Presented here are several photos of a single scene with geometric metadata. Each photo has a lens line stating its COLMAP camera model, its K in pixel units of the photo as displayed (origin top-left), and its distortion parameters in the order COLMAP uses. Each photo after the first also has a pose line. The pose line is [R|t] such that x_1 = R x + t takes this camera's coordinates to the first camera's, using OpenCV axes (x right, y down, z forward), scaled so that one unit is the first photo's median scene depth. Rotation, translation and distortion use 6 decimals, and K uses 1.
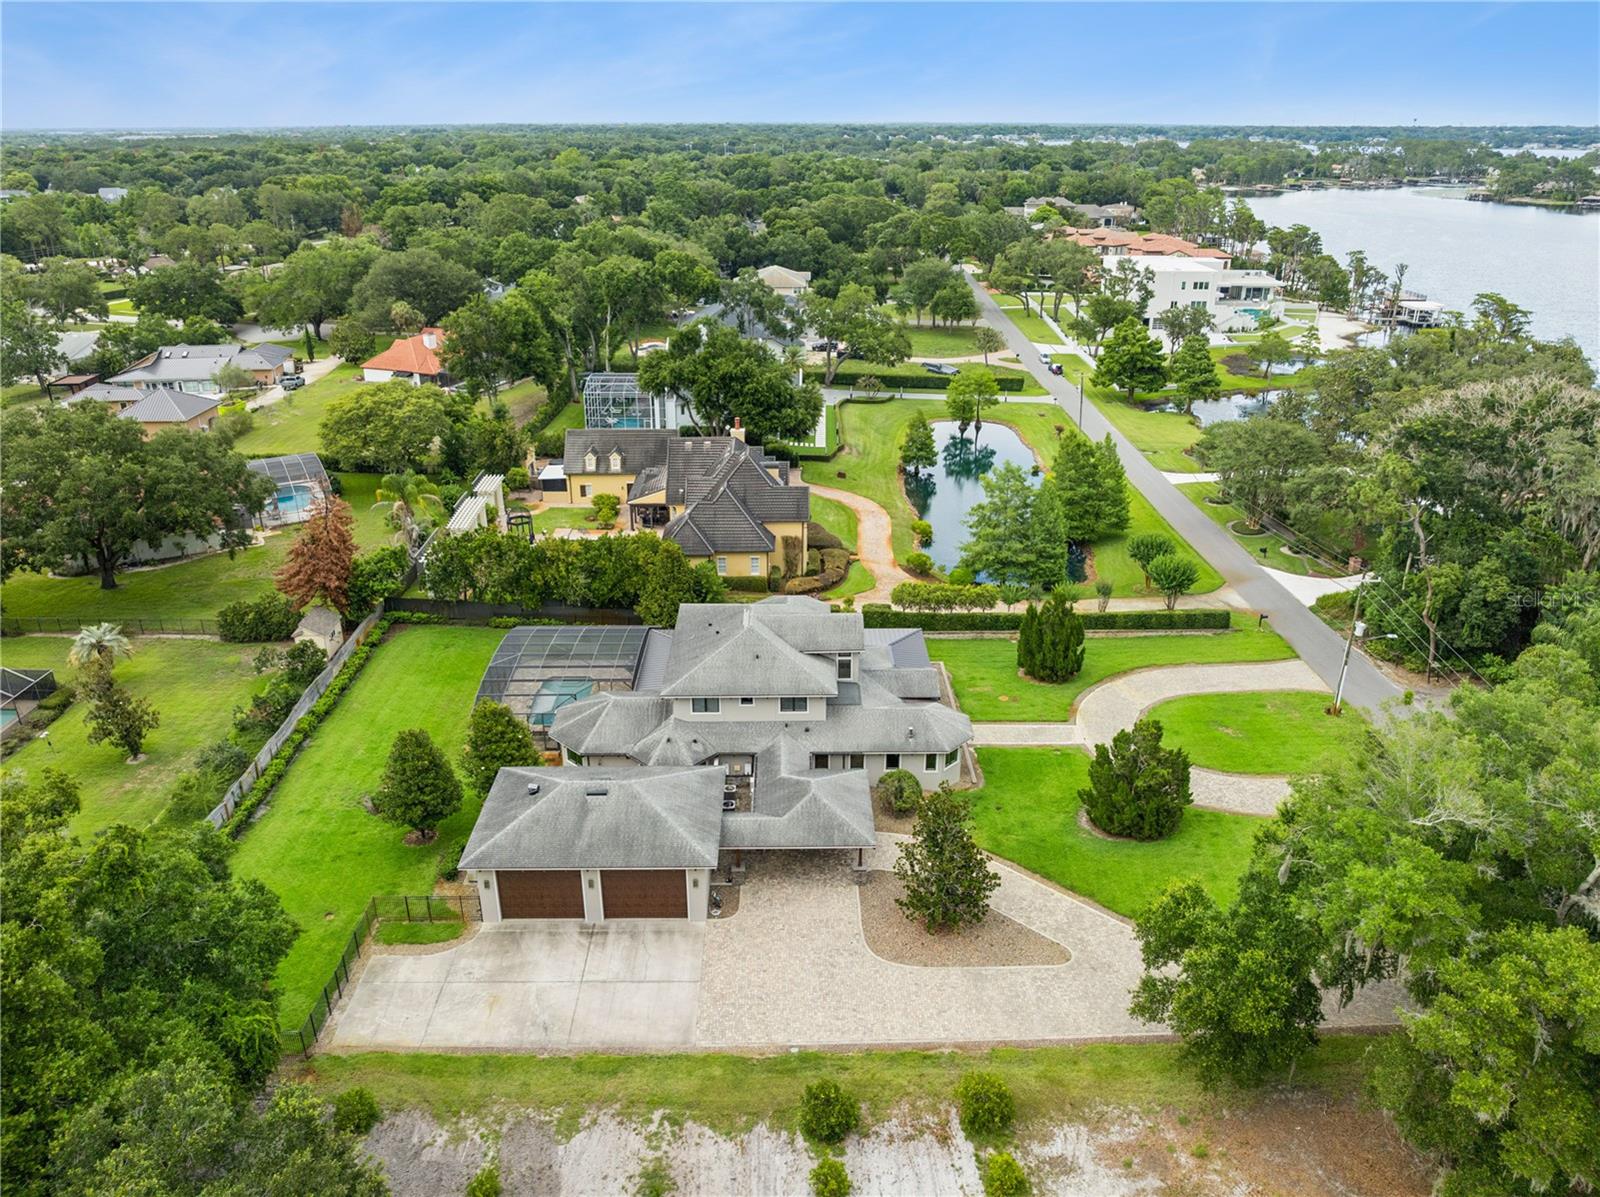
lens RADIAL K [[1146.0, 0, 800.0], [0, 1146.0, 598.5], [0, 0, 1]] dist [-0.041977, 0.003294]
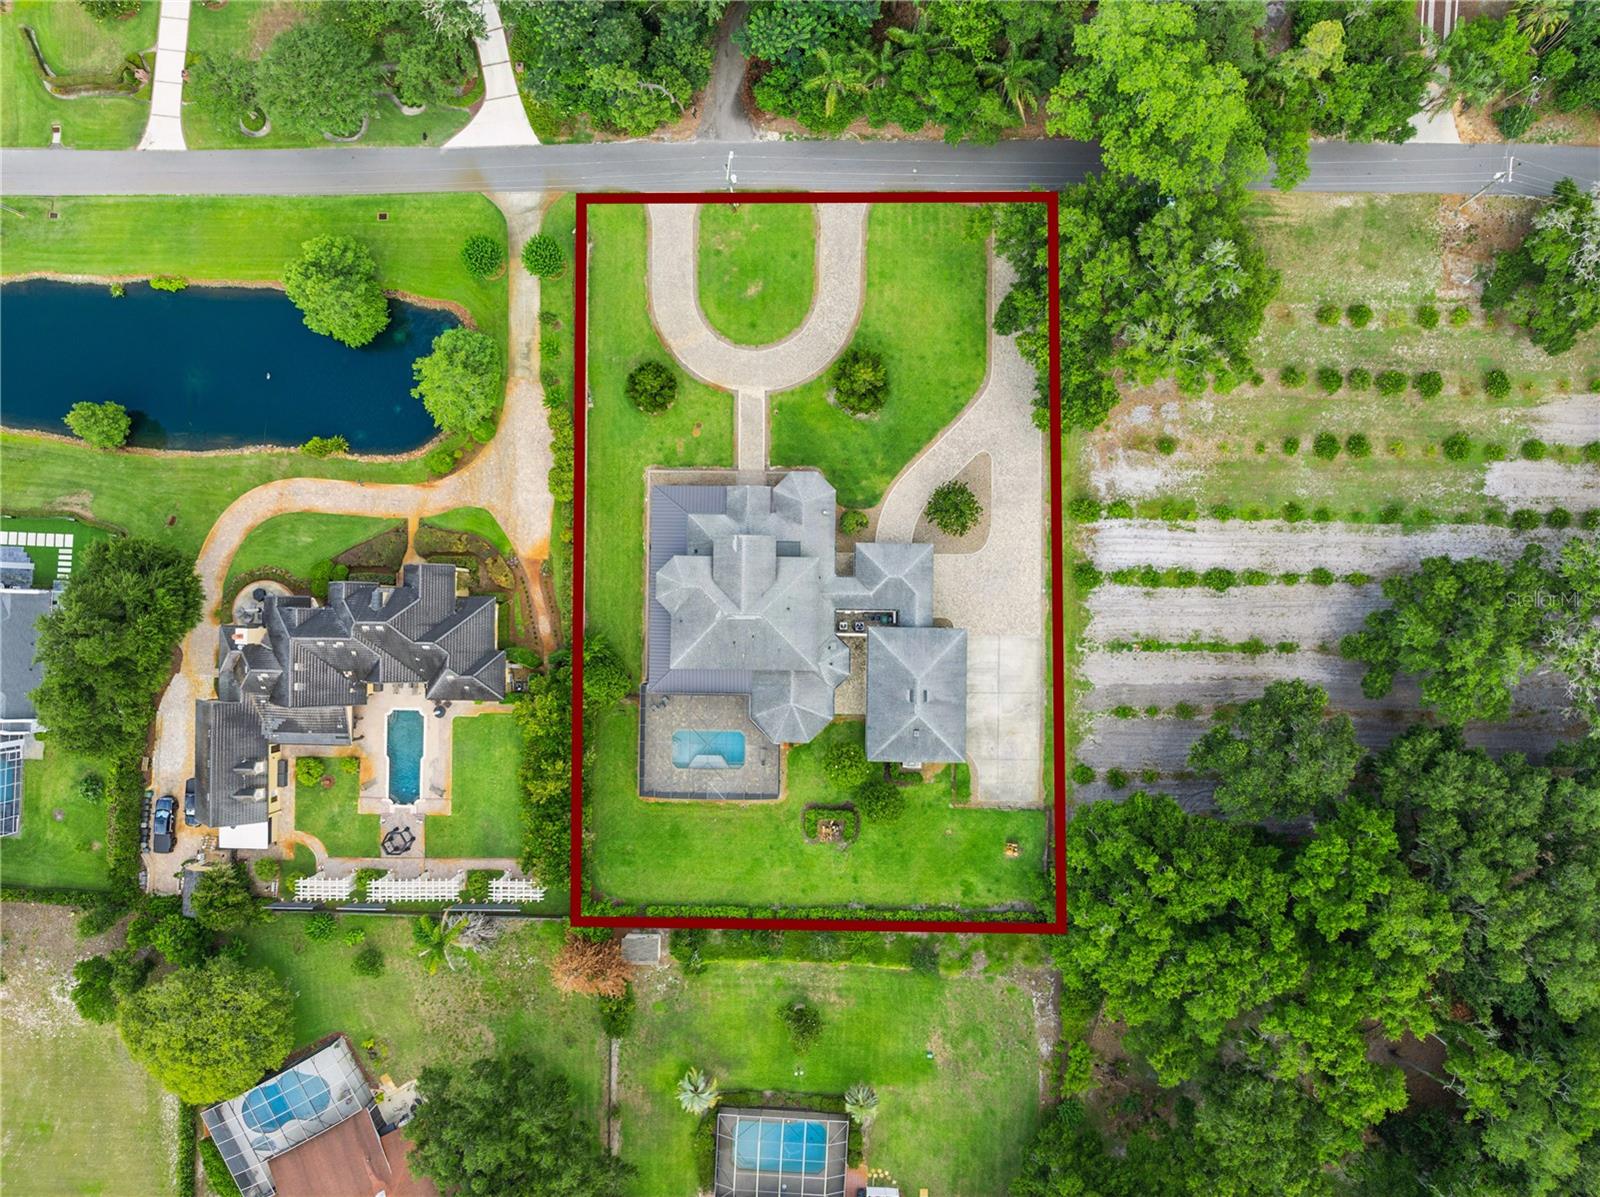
lens RADIAL K [[1151.3, 0, 800.0], [0, 1151.3, 598.5], [0, 0, 1]] dist [-0.033372, -0.000937]
pose [[0.025647, -0.999620, 0.010132, -0.029405], [0.416245, 0.019894, 0.909035, -0.982423], [-0.908891, -0.019096, 0.416597, 0.262724]]
